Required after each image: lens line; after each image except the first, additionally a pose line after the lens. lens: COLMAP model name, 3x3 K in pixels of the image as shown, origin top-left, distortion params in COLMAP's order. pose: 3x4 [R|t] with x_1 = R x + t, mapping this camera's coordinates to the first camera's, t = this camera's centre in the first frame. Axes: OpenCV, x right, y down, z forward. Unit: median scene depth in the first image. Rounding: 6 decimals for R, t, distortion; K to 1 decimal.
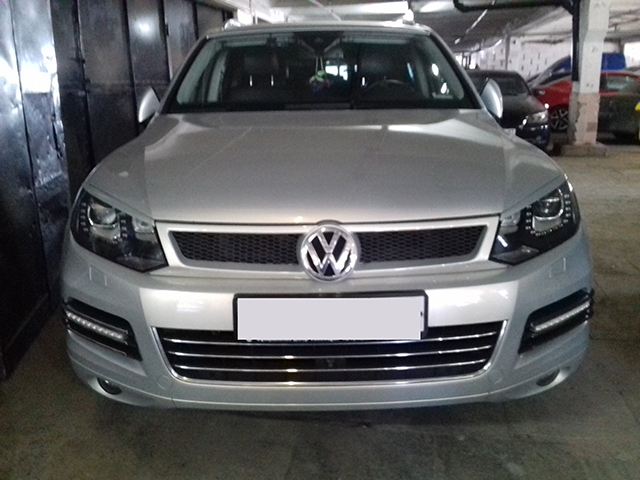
lens RADIAL K [[597.3, 0, 320.0], [0, 597.3, 240.0], [0, 0, 1]] dist [0.004213, -0.001047]
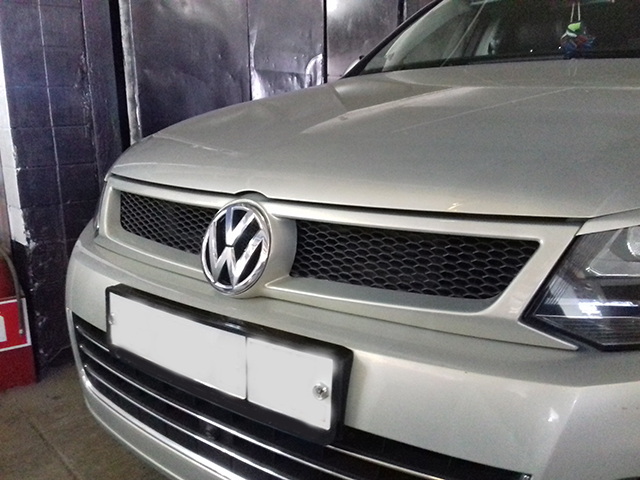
lens RADIAL K [[592.2, 0, 318.5], [0, 592.2, 251.4], [0, 0, 1]] dist [0.111029, -0.207948]
pose [[0.789159, 0.154963, -0.594319, 0.415105], [-0.164950, 0.985572, 0.037951, -0.008121], [0.591625, 0.068083, 0.803333, 0.564229]]
